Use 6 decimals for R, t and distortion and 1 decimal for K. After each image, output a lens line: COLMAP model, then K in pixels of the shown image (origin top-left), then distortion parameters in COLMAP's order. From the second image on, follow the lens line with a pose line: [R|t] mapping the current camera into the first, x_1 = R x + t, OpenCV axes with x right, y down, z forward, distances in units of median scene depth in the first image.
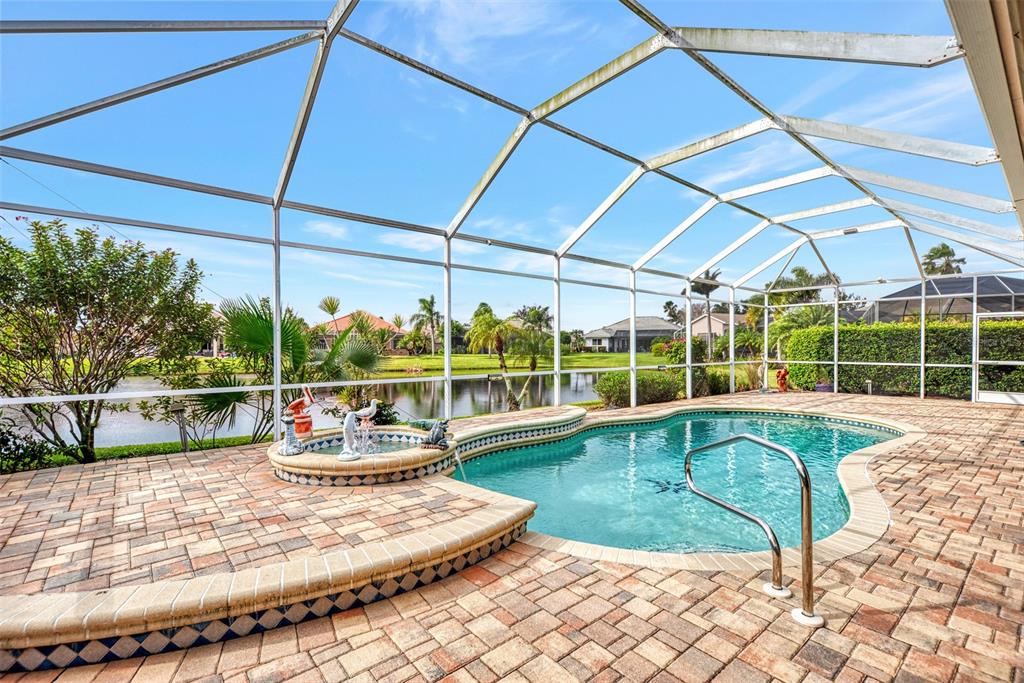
lens RADIAL K [[464.8, 0, 510.2], [0, 464.8, 348.0], [0, 0, 1]] dist [0.001992, -0.000049]
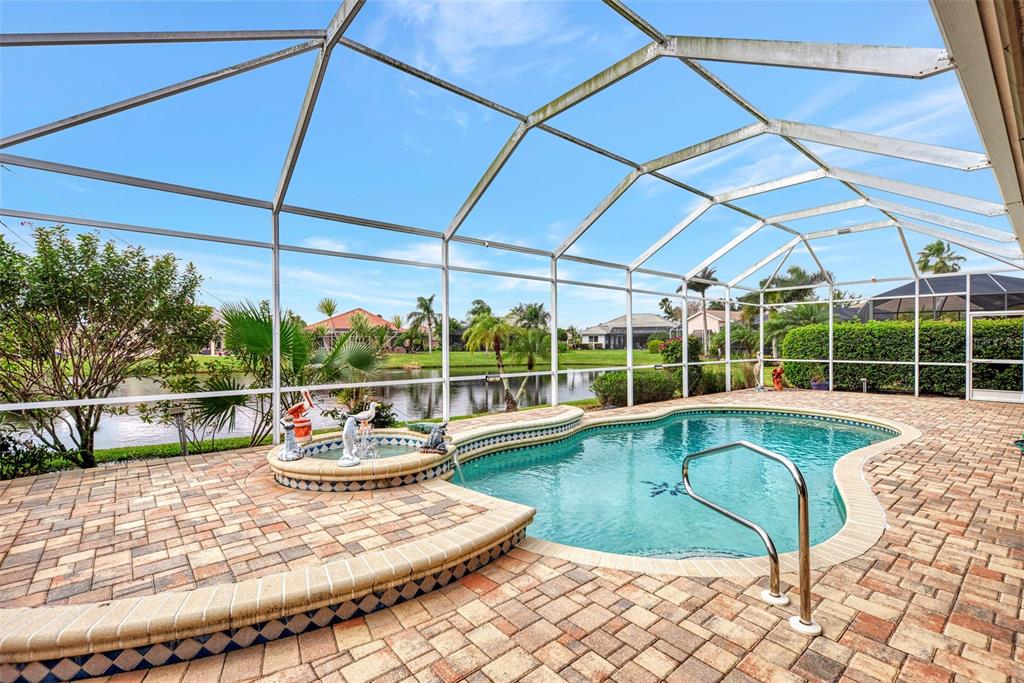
lens RADIAL K [[463.0, 0, 508.2], [0, 463.0, 341.4], [0, 0, 1]] dist [0.001862, -0.000131]
pose [[0.999994, -0.002345, 0.002638, -0.003396], [0.002365, 0.999970, -0.007402, -0.016747], [-0.002620, 0.007408, 0.999969, -0.004126]]
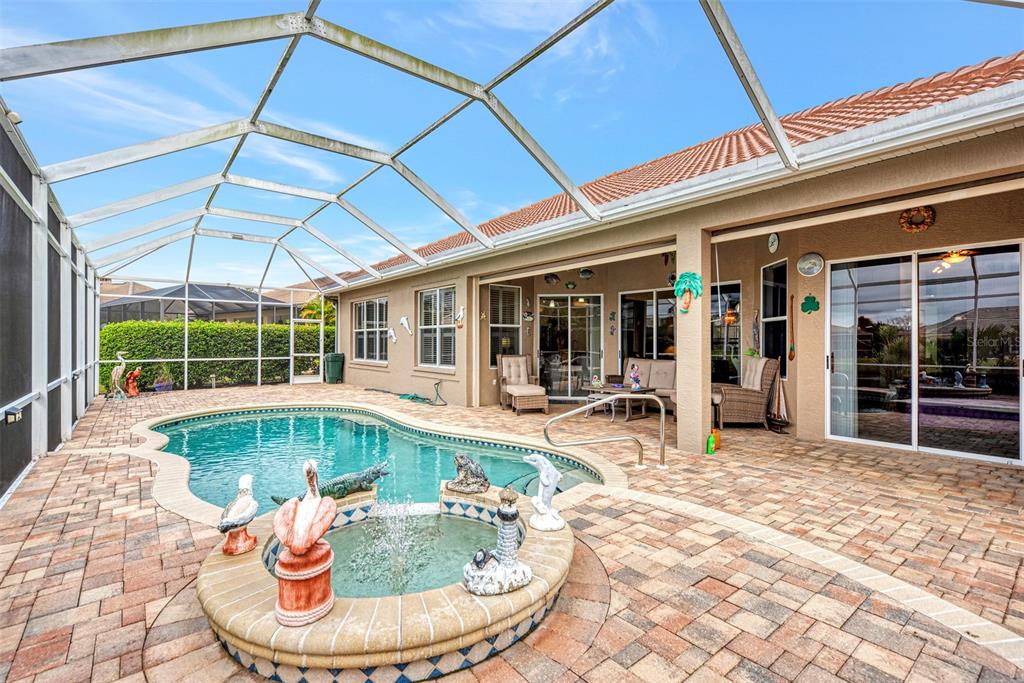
lens RADIAL K [[463.0, 0, 508.2], [0, 463.0, 341.4], [0, 0, 1]] dist [0.001862, -0.000131]
pose [[0.024647, 0.000339, 0.999696, -0.868545], [0.002643, 0.999996, -0.000404, -0.016228], [-0.999693, 0.002653, 0.024646, 0.906344]]
